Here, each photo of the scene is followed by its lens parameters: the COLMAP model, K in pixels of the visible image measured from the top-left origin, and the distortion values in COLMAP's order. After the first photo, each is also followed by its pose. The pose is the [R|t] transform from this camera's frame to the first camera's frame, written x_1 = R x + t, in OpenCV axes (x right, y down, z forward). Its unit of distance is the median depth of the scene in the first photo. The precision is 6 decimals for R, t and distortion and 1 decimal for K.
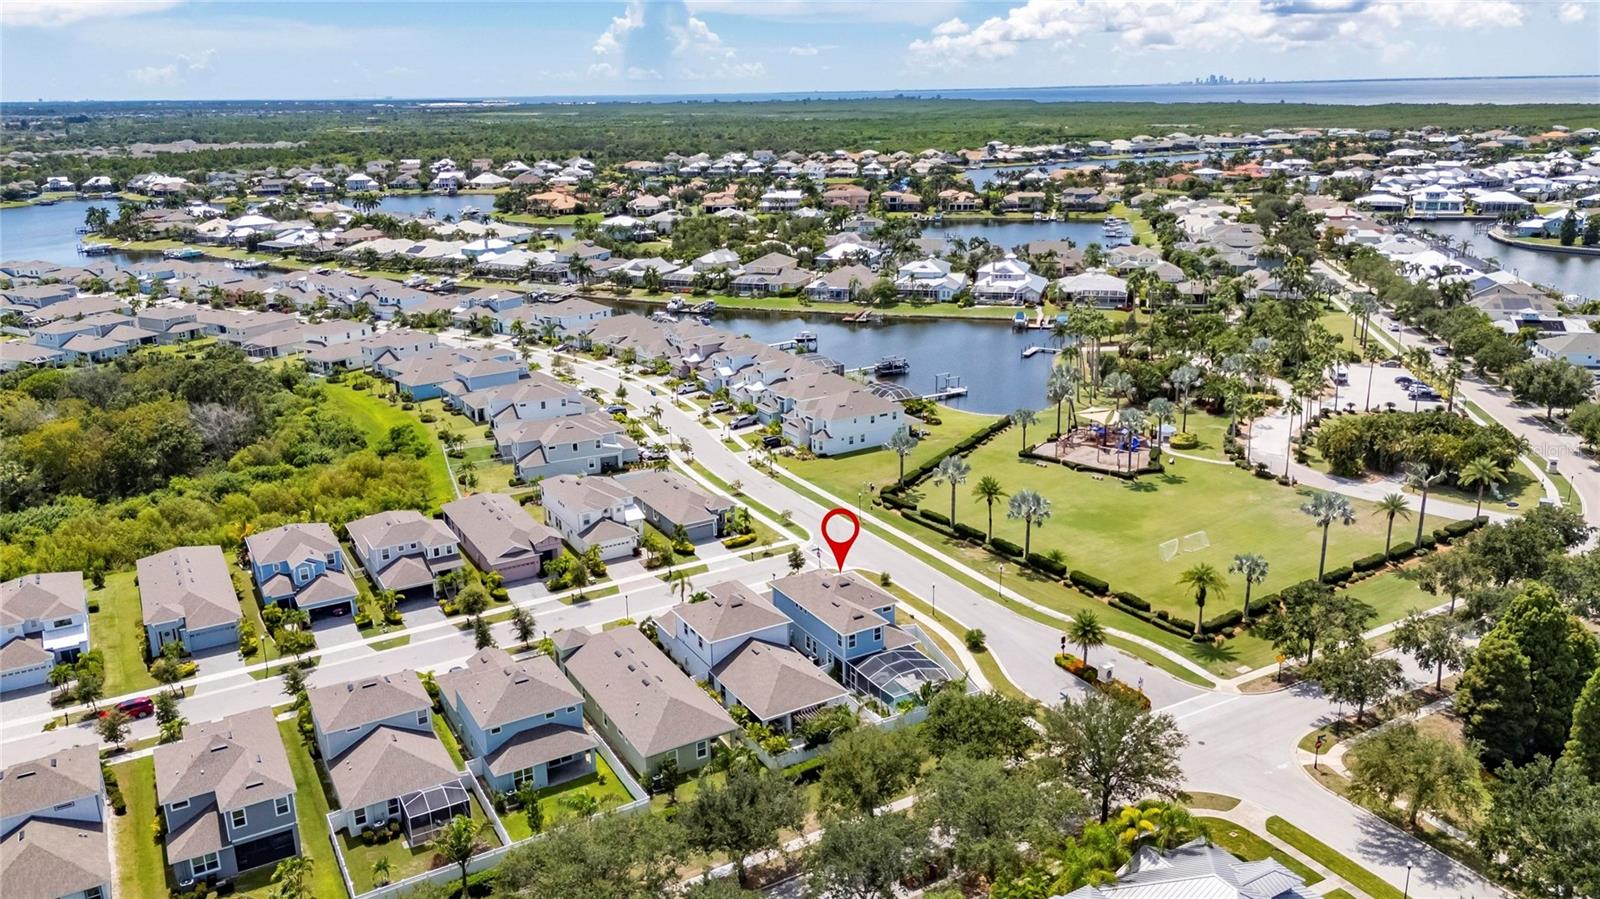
lens RADIAL K [[1195.8, 0, 809.5], [0, 1195.8, 459.7], [0, 0, 1]] dist [0.069812, -0.064802]
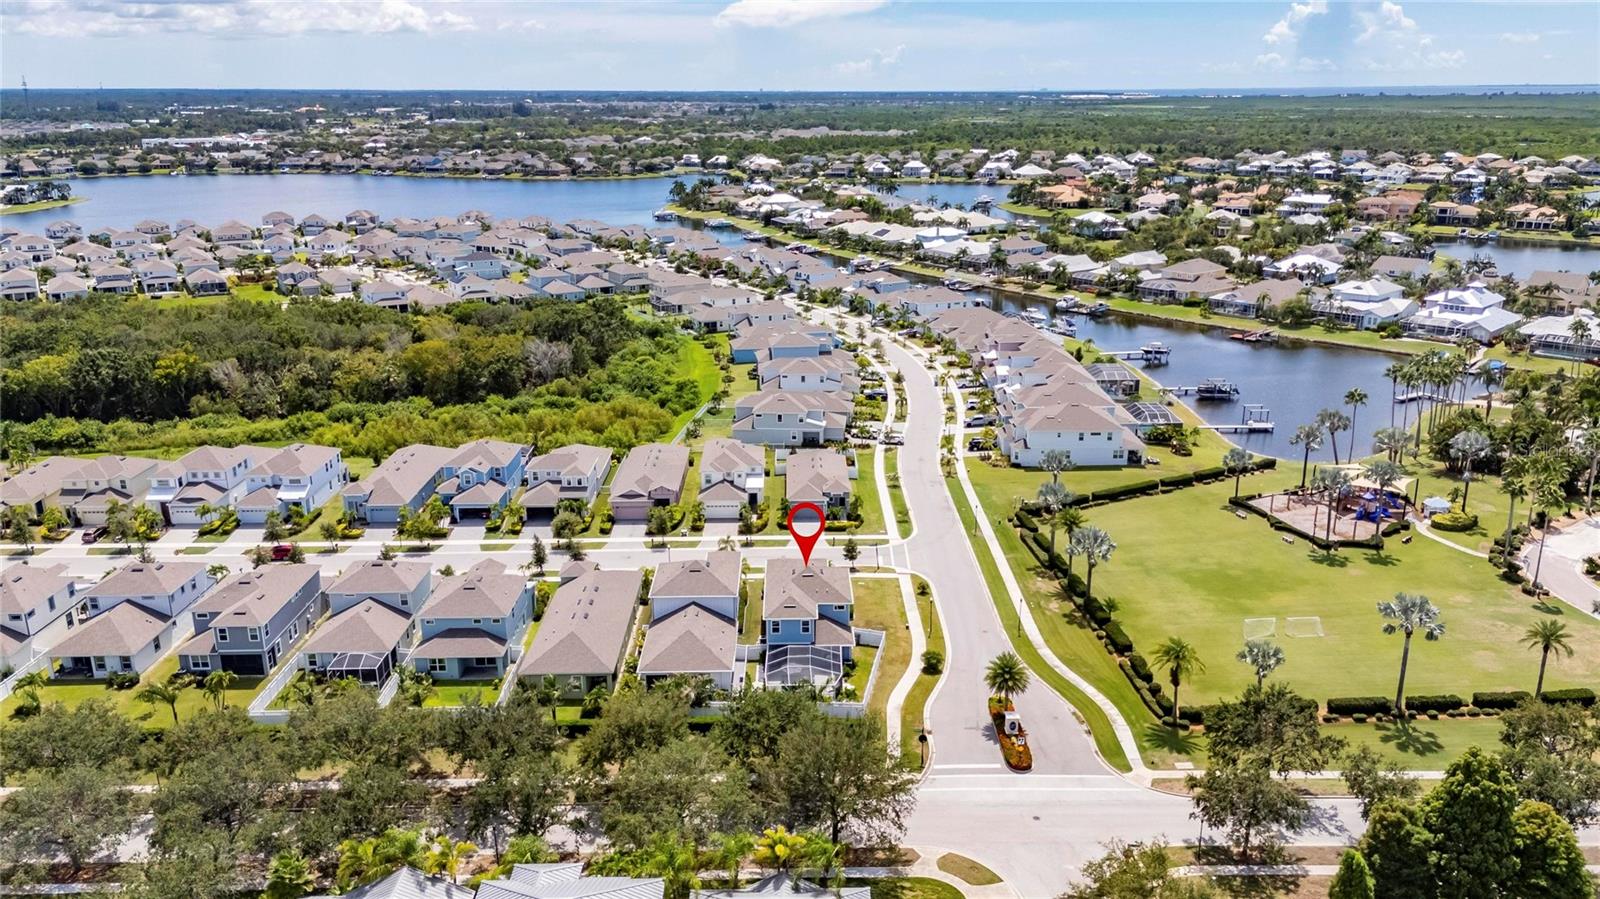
lens RADIAL K [[1195.8, 0, 790.1], [0, 1195.8, 453.2], [0, 0, 1]] dist [0.069812, -0.064802]
pose [[0.864773, 0.158951, -0.476343, 0.155613], [-0.158412, 0.986497, 0.041597, -0.012025], [0.476523, 0.039486, 0.878275, 0.031189]]
